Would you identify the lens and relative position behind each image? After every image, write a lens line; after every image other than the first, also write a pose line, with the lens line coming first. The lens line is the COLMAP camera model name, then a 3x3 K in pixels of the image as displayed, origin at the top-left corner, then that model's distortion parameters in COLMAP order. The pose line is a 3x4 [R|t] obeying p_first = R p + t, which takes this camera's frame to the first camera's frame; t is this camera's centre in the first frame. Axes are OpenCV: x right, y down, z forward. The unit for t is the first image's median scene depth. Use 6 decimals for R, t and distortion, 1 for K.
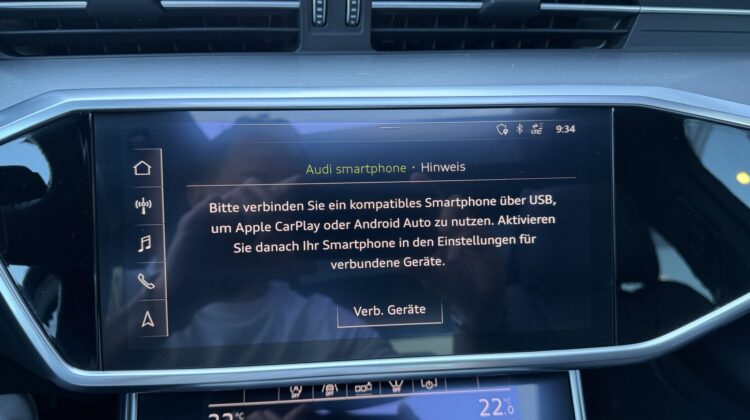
lens RADIAL K [[537.9, 0, 372.3], [0, 537.9, 213.7], [0, 0, 1]] dist [-0.021985, -0.022829]
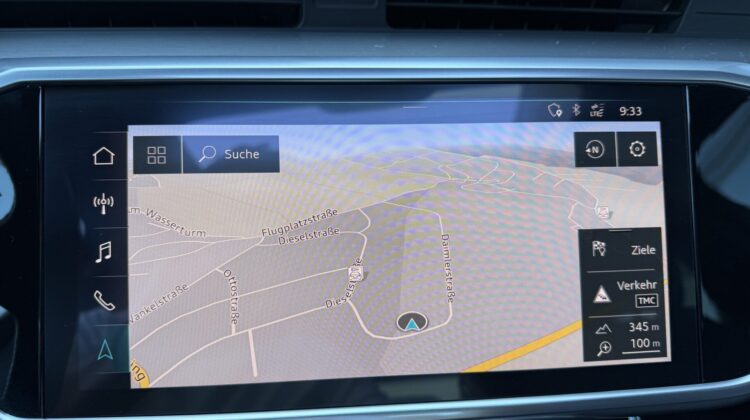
lens RADIAL K [[537.9, 0, 358.8], [0, 537.9, 221.9], [0, 0, 1]] dist [-0.021985, -0.022829]
pose [[0.999995, -0.002179, 0.002177, -0.049762], [0.002323, 0.997651, -0.068469, 0.059503], [-0.002023, 0.068474, 0.997651, 0.197100]]
